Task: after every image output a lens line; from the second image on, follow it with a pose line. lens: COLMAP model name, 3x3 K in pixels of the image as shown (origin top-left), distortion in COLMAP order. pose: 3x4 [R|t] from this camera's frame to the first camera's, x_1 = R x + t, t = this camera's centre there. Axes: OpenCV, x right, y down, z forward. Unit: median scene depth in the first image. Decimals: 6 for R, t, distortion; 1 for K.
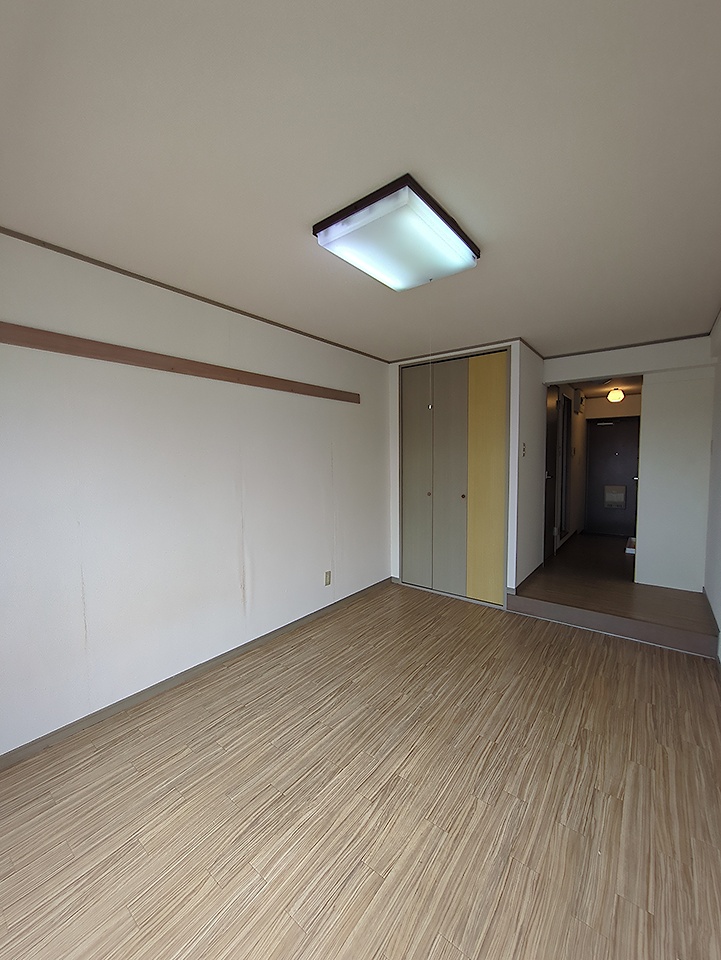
lens RADIAL K [[379.7, 0, 358.6], [0, 379.7, 482.8], [0, 0, 1]] dist [-0.001137, 0.000485]
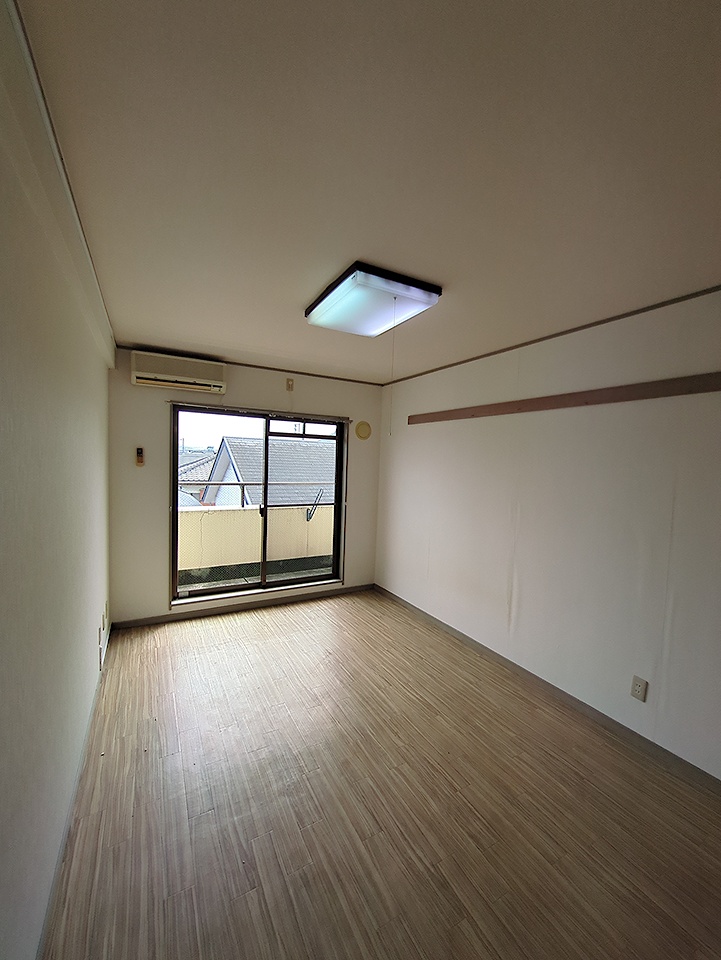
lens RADIAL K [[379.7, 0, 358.6], [0, 379.7, 482.8], [0, 0, 1]] dist [-0.001137, 0.000485]
pose [[-0.394626, 0.048835, -0.917543, 0.915976], [-0.086443, 0.992185, 0.089986, -0.134803], [0.914766, 0.114826, -0.387321, 1.109258]]
